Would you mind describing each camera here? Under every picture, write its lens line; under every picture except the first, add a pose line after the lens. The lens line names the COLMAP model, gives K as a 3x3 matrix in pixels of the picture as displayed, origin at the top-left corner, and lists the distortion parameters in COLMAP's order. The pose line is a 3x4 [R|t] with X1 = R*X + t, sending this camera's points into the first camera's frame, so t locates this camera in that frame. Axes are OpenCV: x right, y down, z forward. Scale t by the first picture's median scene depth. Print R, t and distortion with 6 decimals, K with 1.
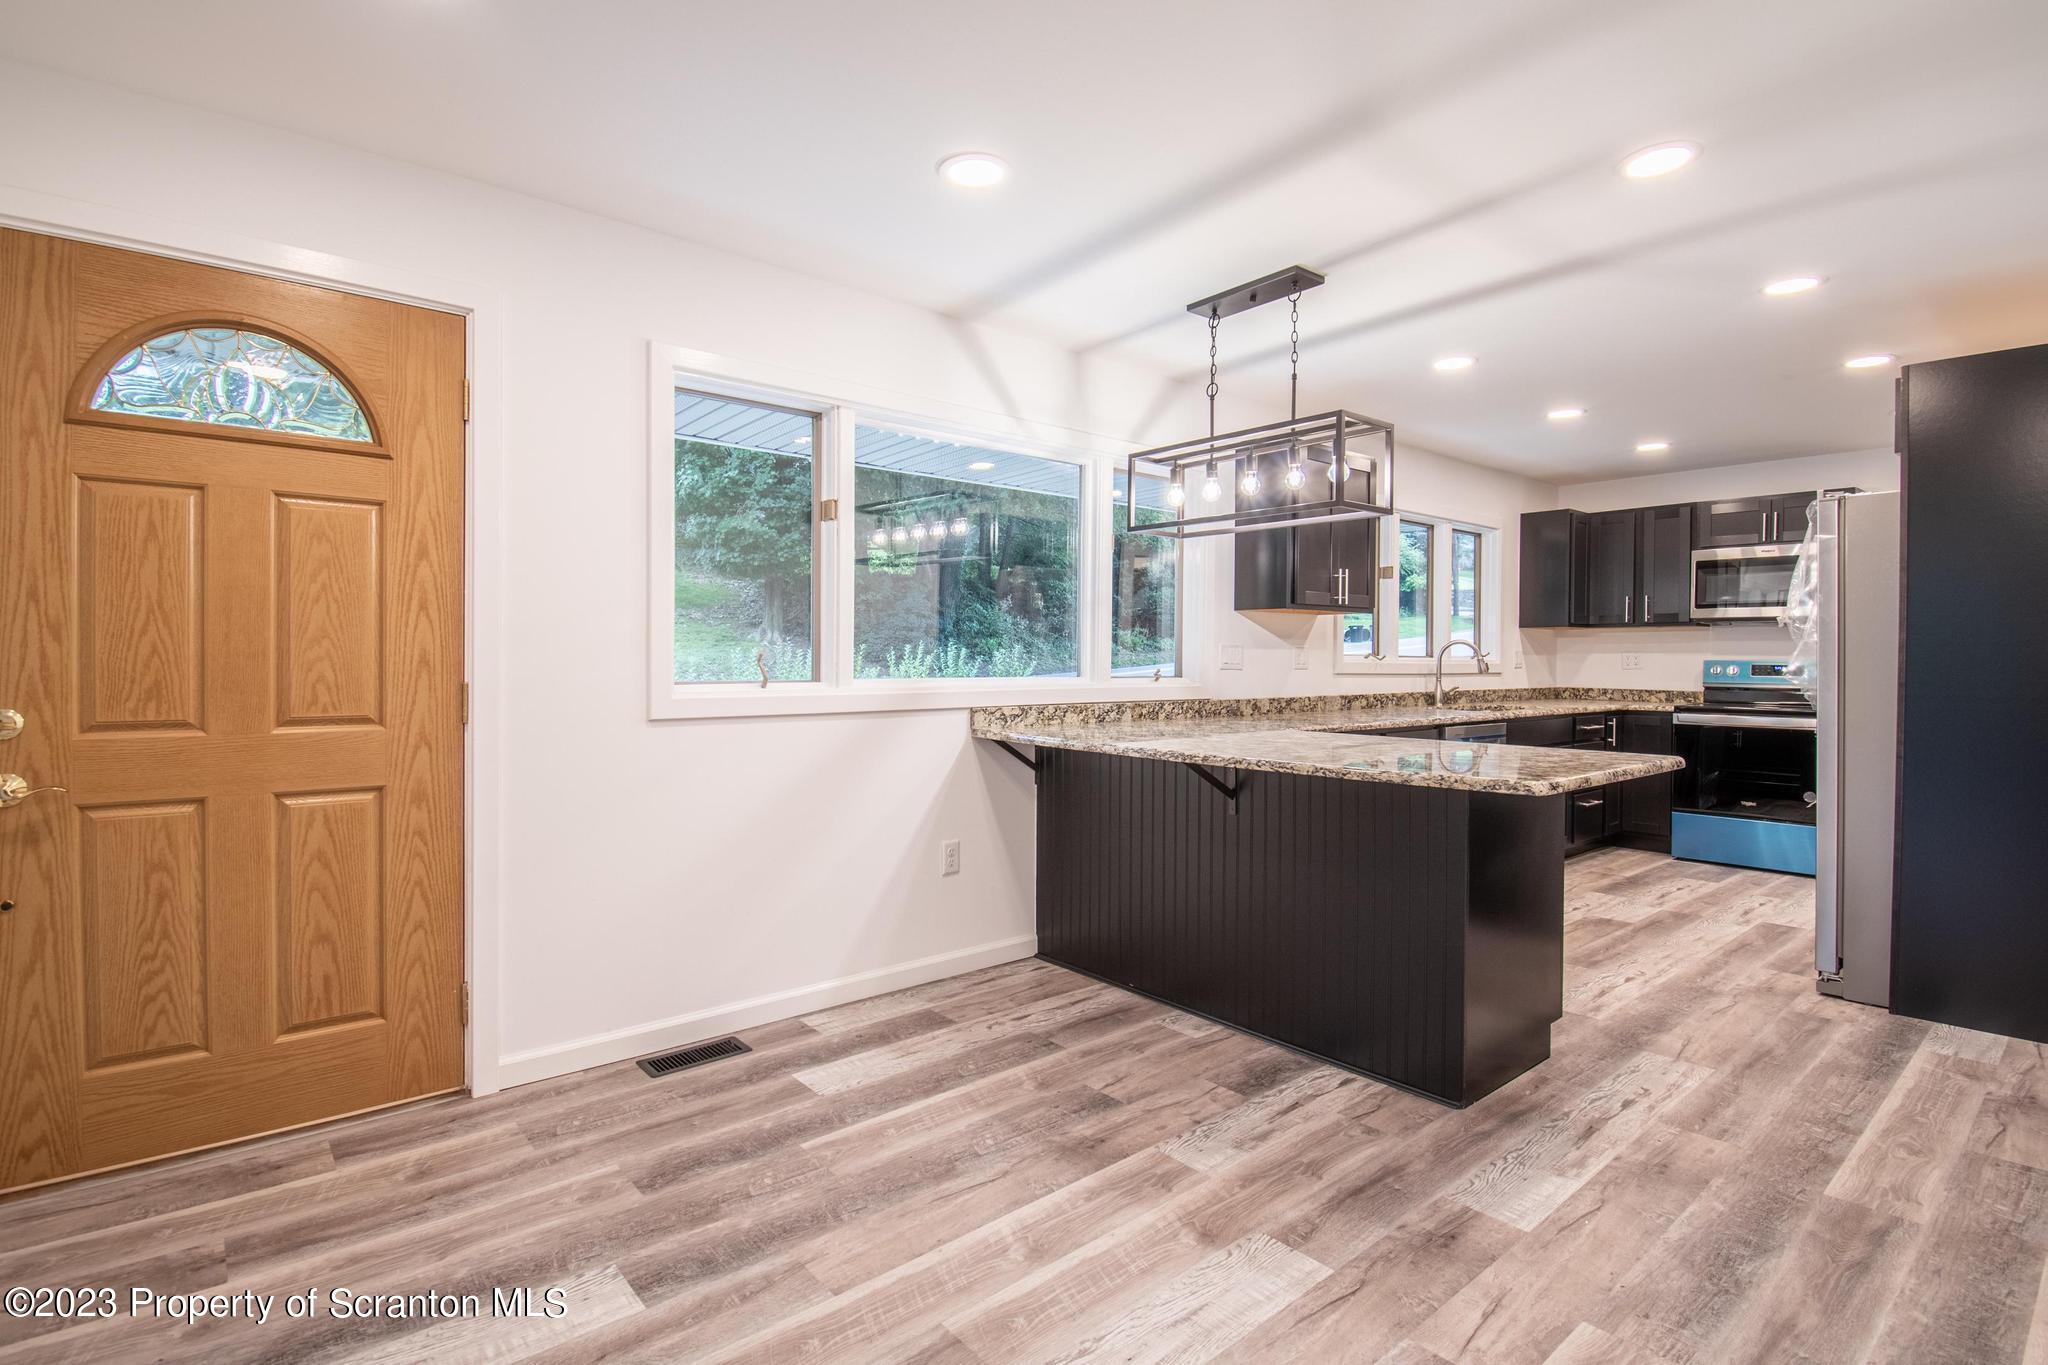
lens RADIAL K [[971.4, 0, 1029.9], [0, 971.4, 664.8], [0, 0, 1]] dist [0.021195, -0.025644]
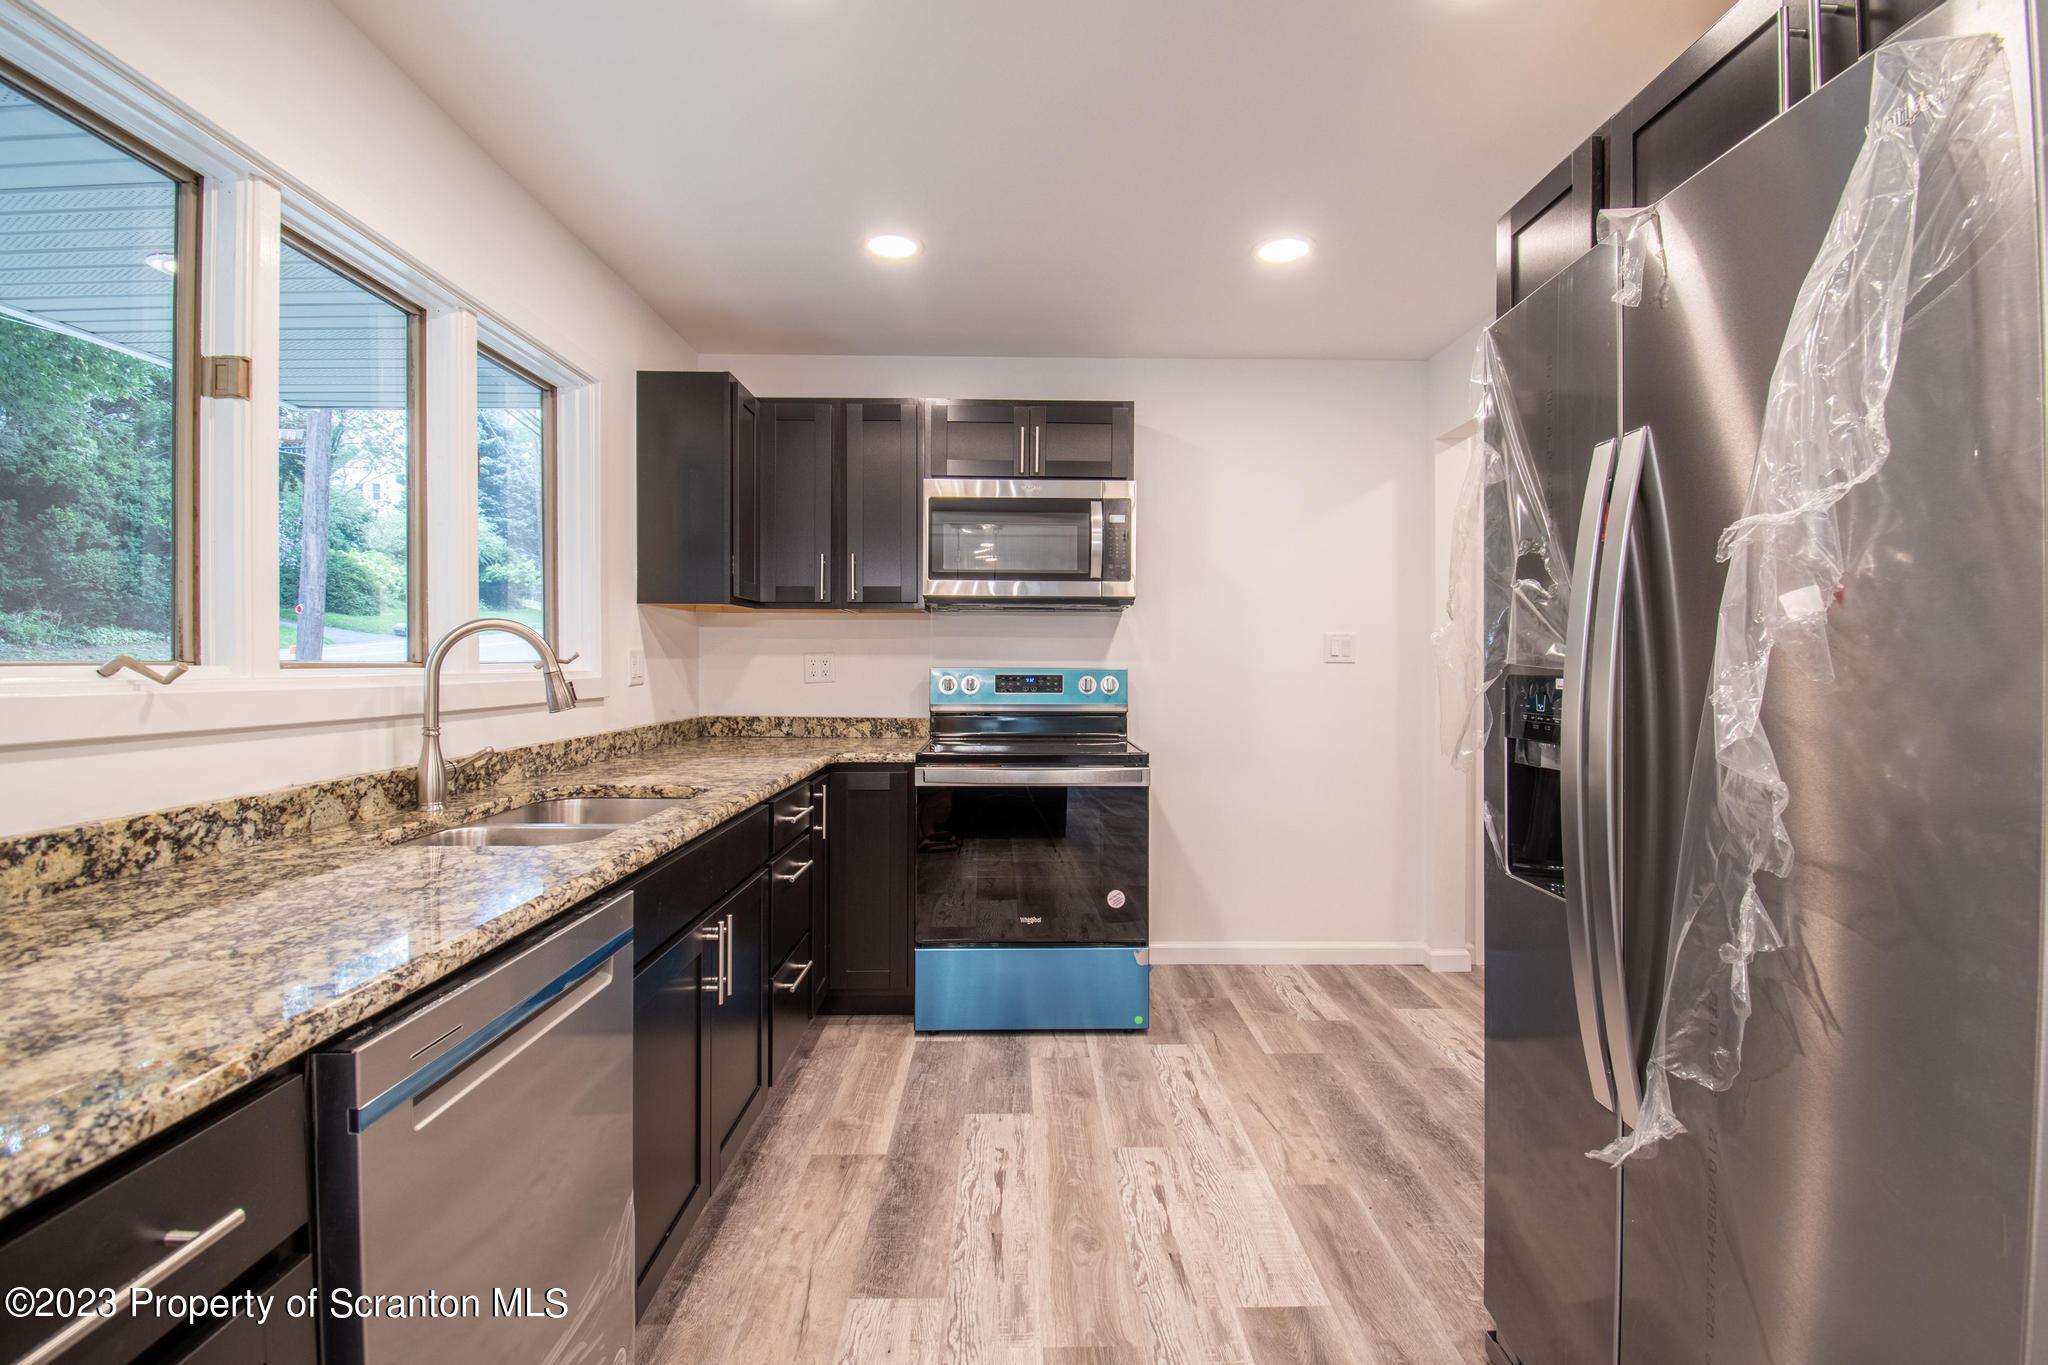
lens RADIAL K [[950.1, 0, 1024.0], [0, 950.1, 682.5], [0, 0, 1]] dist [0.000825, -0.022407]
pose [[0.639663, -0.019364, 0.768412, 0.574155], [0.004007, 0.999753, 0.021858, -0.017453], [-0.768645, -0.010903, 0.639582, 1.210833]]
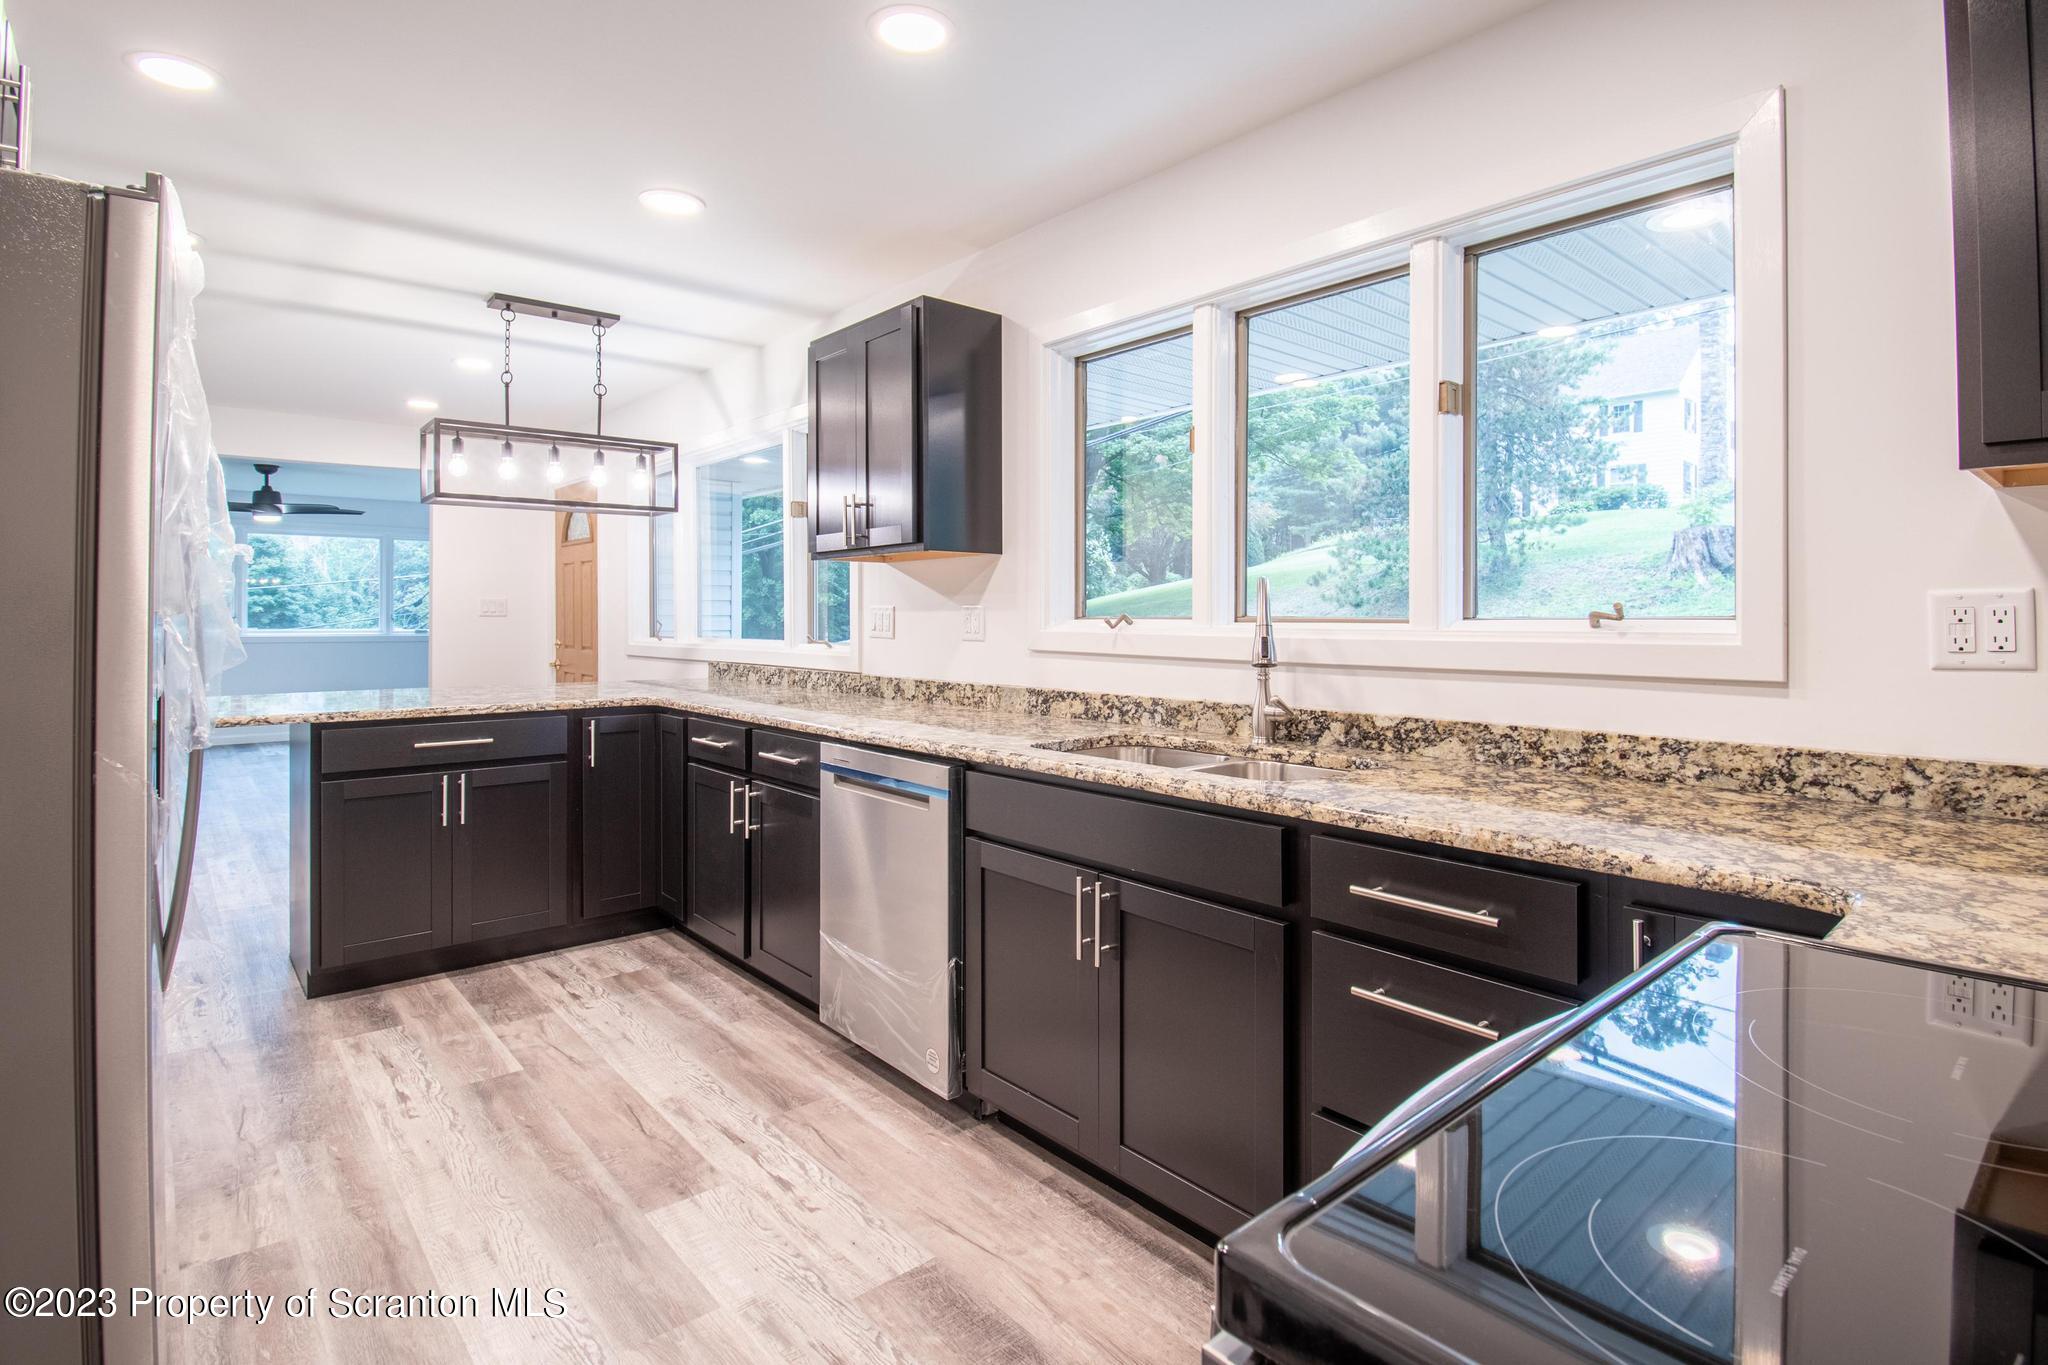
lens RADIAL K [[1015.5, 0, 1034.5], [0, 1015.5, 617.0], [0, 0, 1]] dist [0.025432, -0.029605]
pose [[0.012709, -0.005407, -0.999905, 1.618417], [-0.006514, 0.999964, -0.005490, -0.013749], [0.999898, 0.006583, 0.012673, 1.734819]]
